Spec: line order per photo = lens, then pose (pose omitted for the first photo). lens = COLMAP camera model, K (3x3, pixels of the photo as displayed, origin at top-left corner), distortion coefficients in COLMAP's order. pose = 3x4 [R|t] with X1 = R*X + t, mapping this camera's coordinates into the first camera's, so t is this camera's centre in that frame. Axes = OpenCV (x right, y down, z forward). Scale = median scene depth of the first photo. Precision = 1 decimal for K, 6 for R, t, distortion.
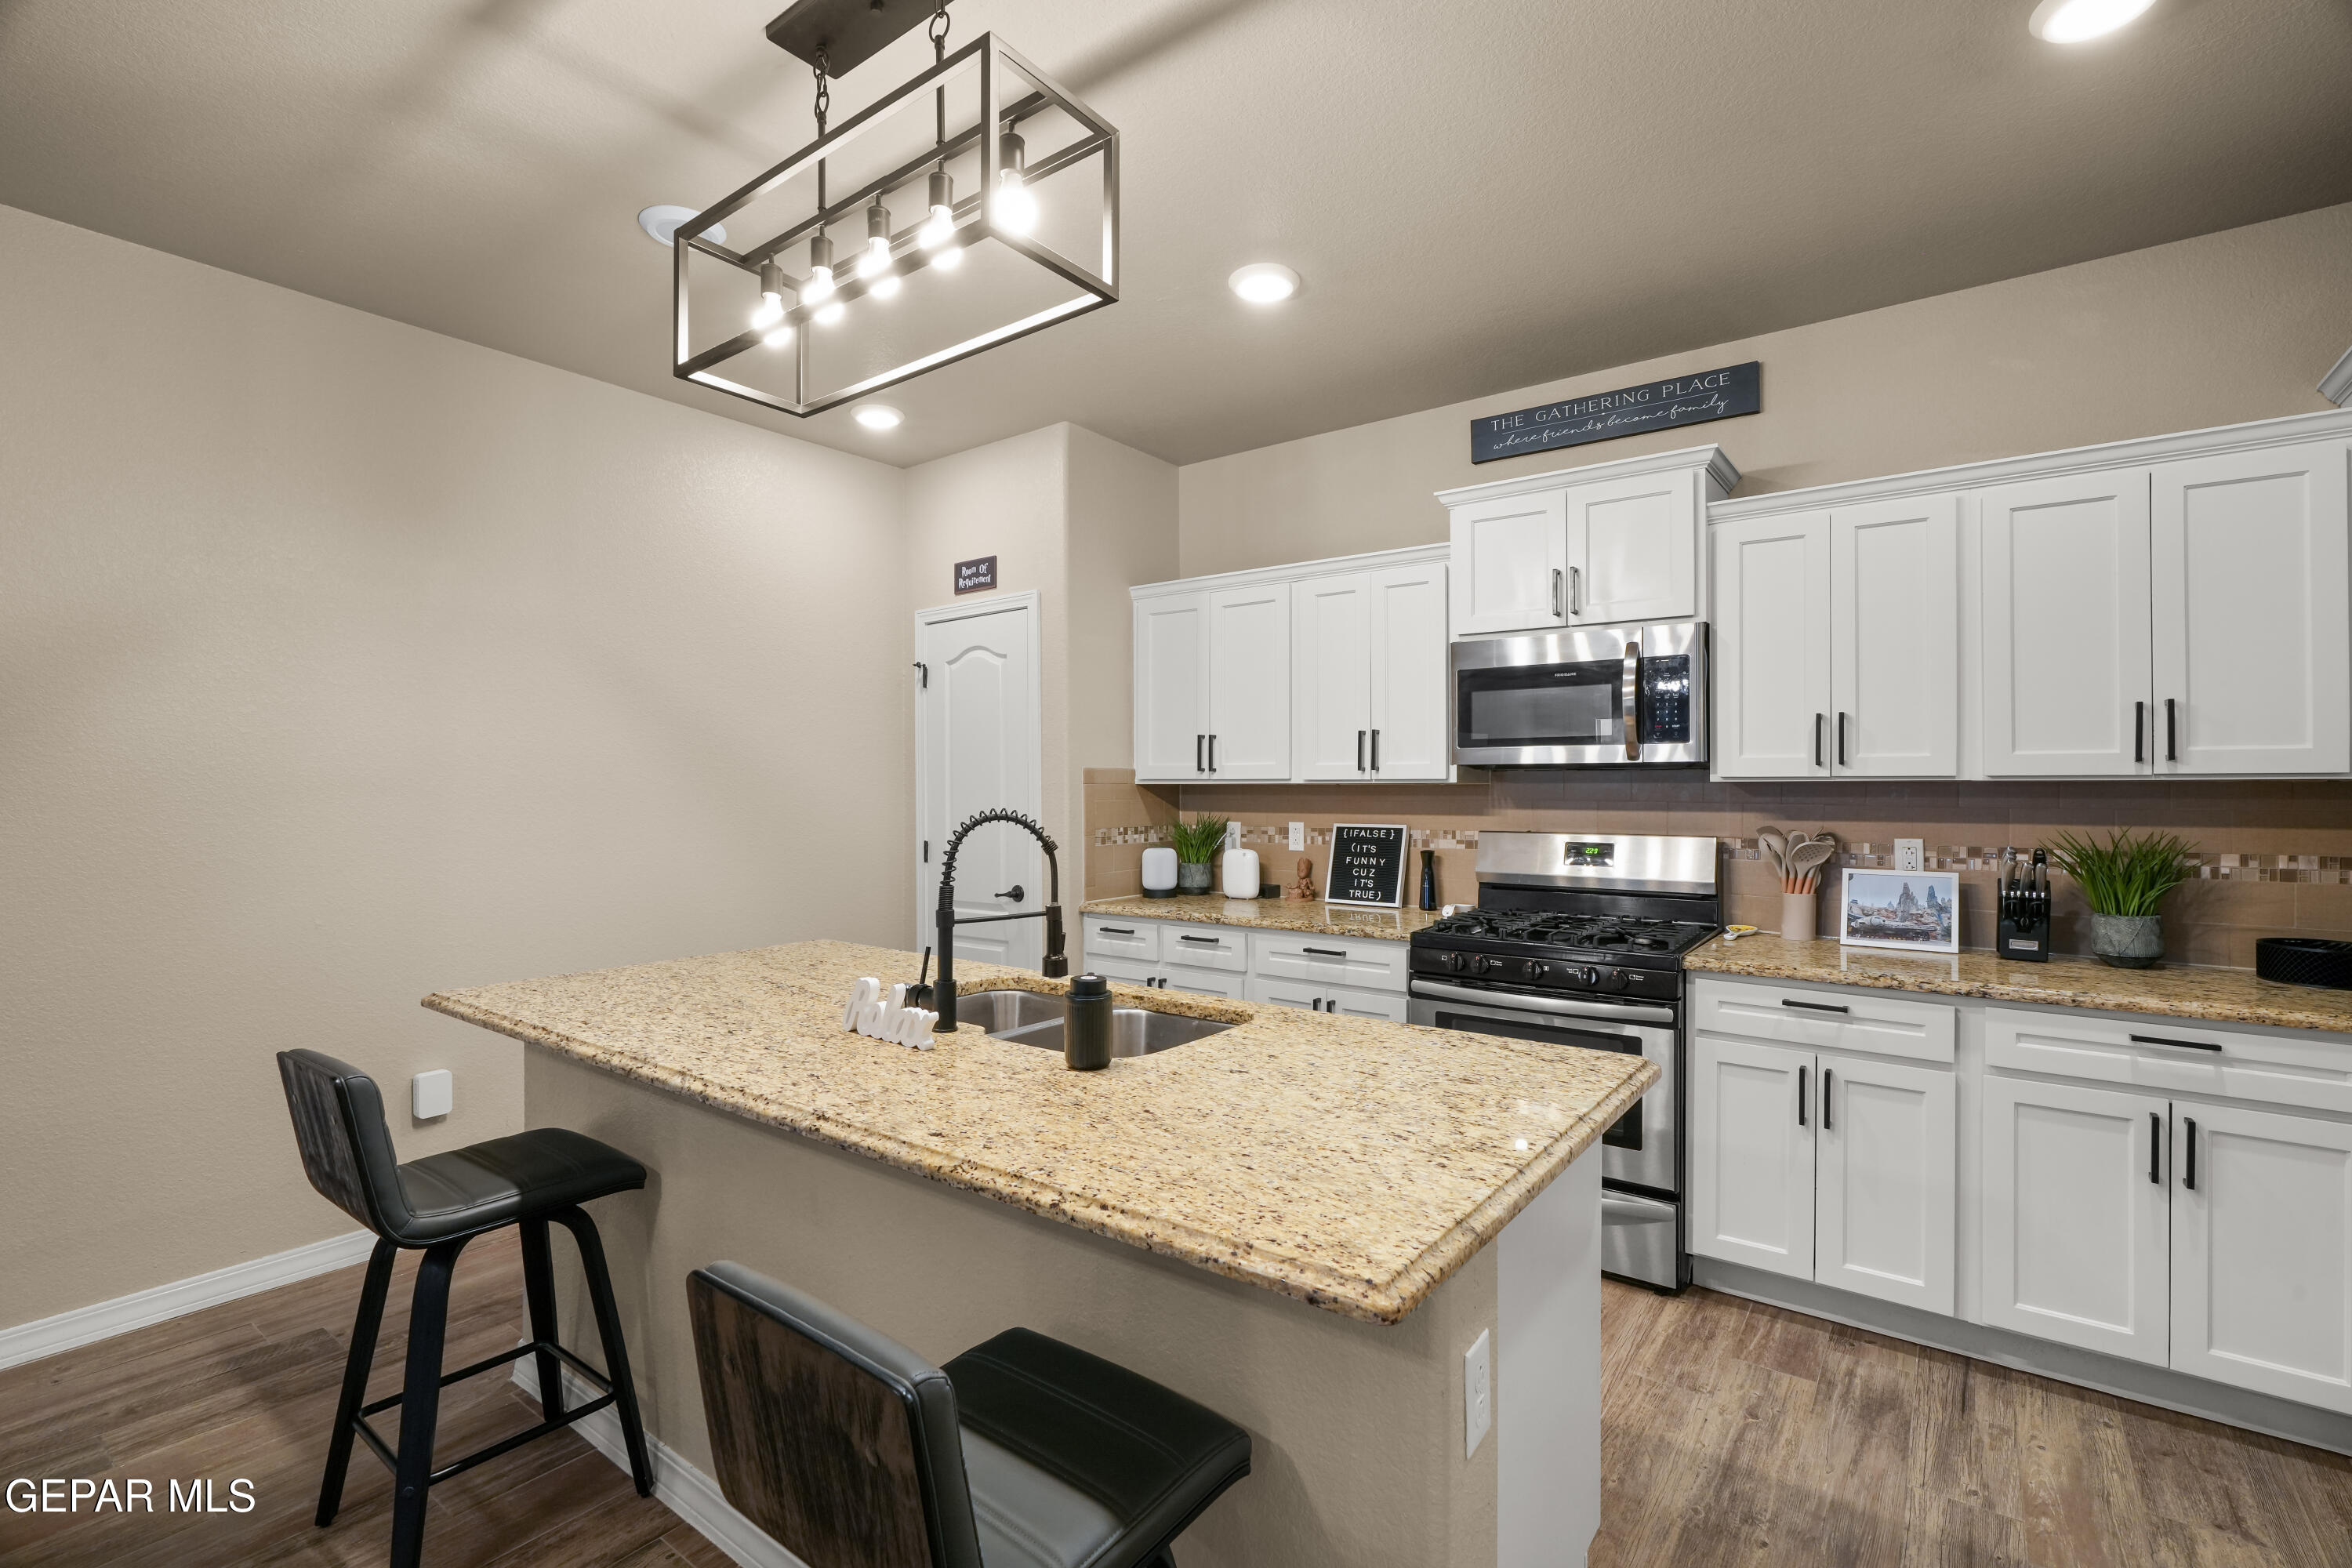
lens RADIAL K [[1062.0, 0, 1184.6], [0, 1062.0, 790.2], [0, 0, 1]] dist [-0.007727, 0.003854]
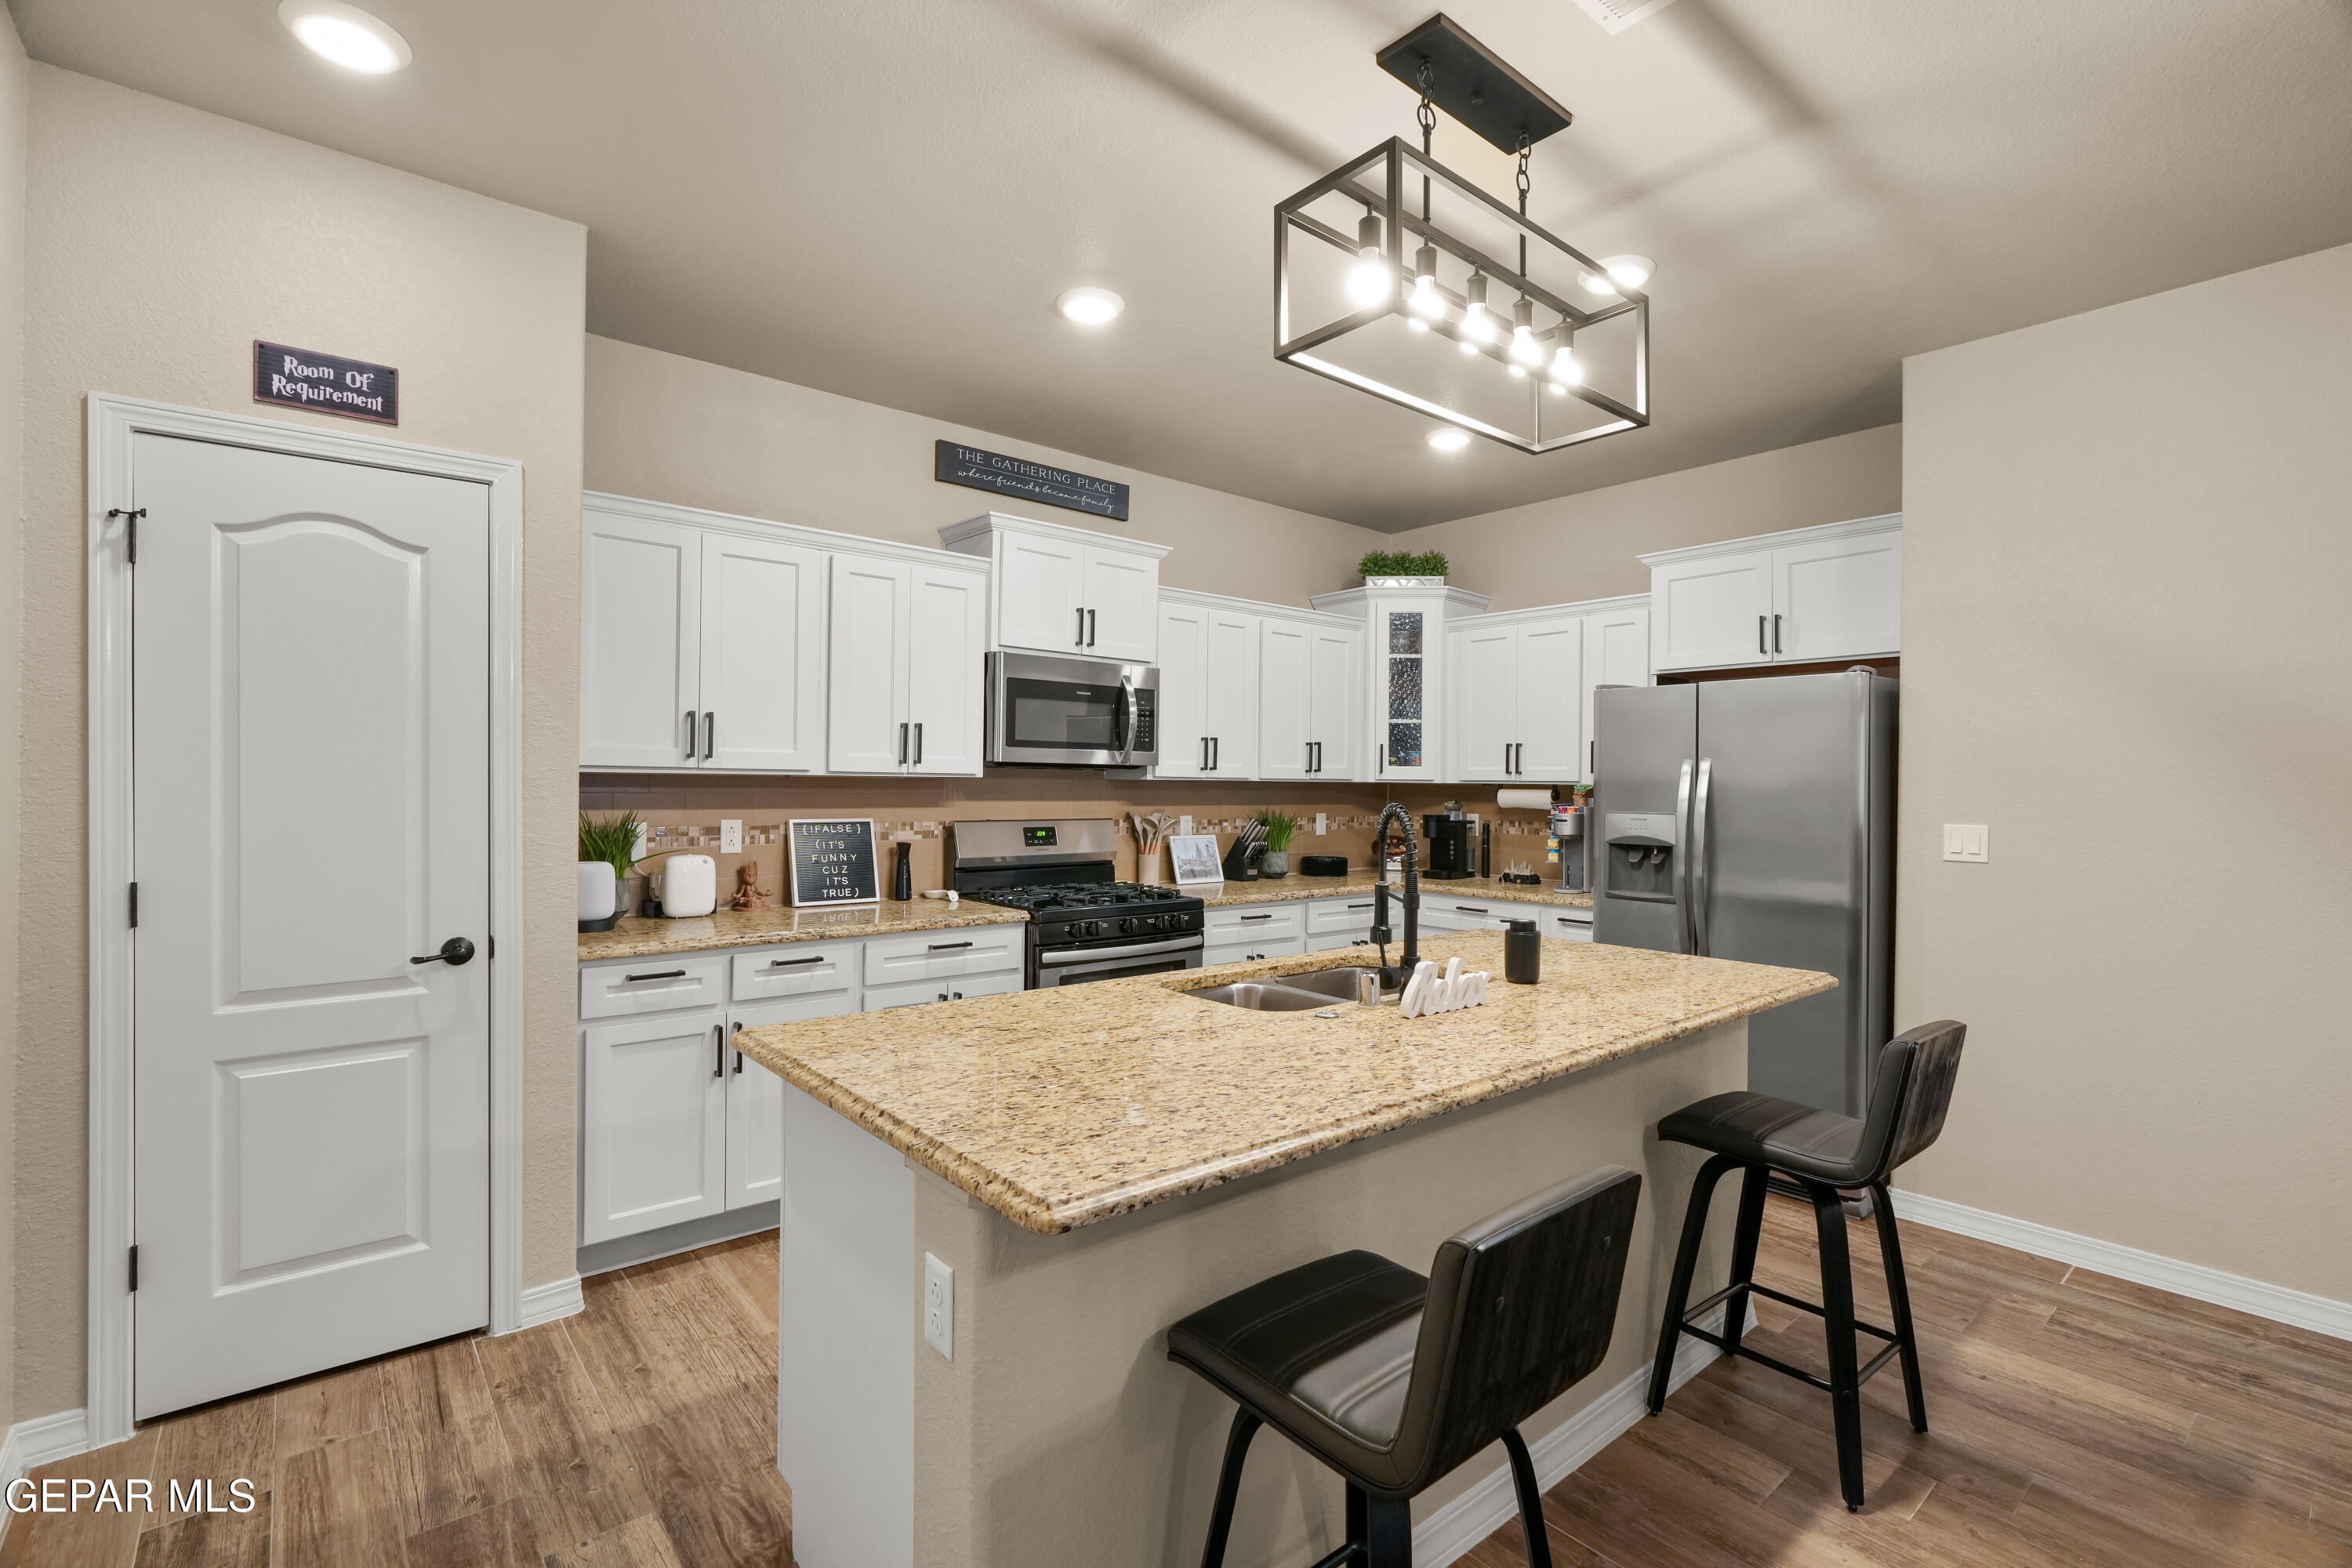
lens RADIAL K [[1062.0, 0, 1185.1], [0, 1062.0, 787.9], [0, 0, 1]] dist [-0.007727, 0.003854]
pose [[0.224815, 0.000459, 0.974401, -0.829105], [-0.006733, 0.999977, 0.001082, 0.001625], [-0.974378, -0.006804, 0.224813, 0.592339]]
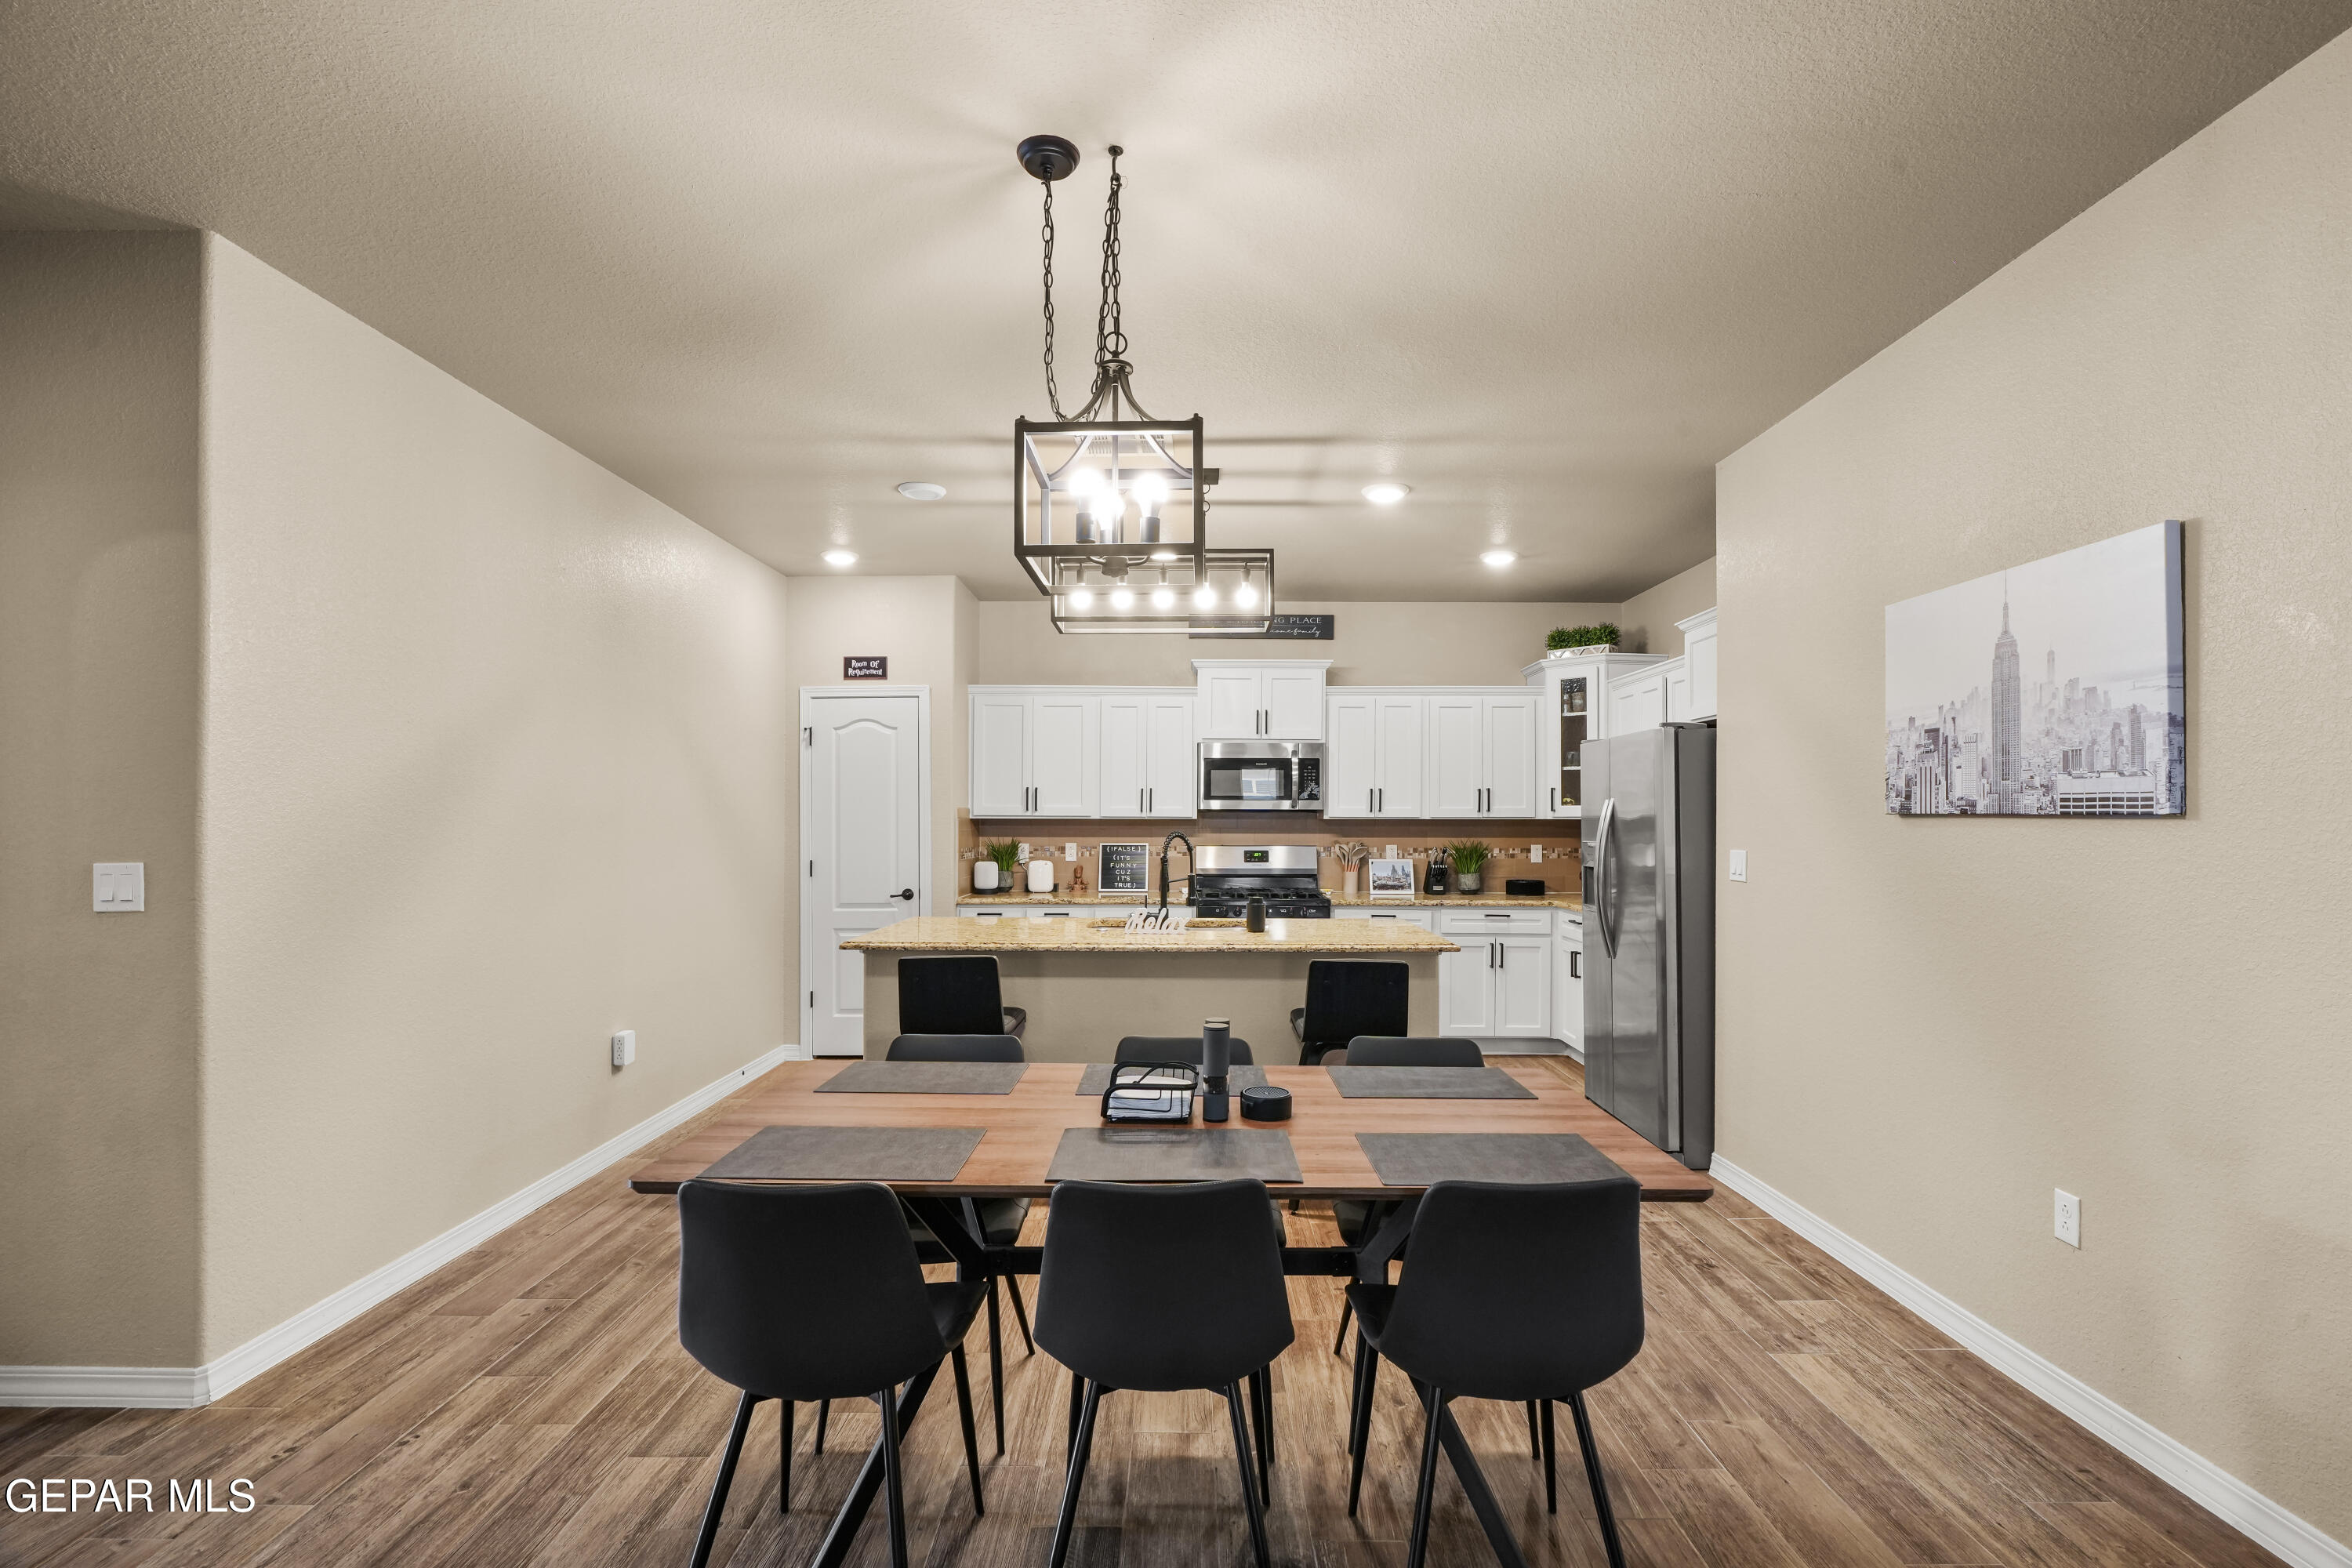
lens RADIAL K [[1062.0, 0, 1196.1], [0, 1062.0, 812.8], [0, 0, 1]] dist [-0.007727, 0.003854]
pose [[0.799196, 0.008281, 0.601014, -0.905600], [-0.000856, 0.999920, -0.012639, 0.006521], [-0.601070, 0.009586, 0.799139, -0.489721]]
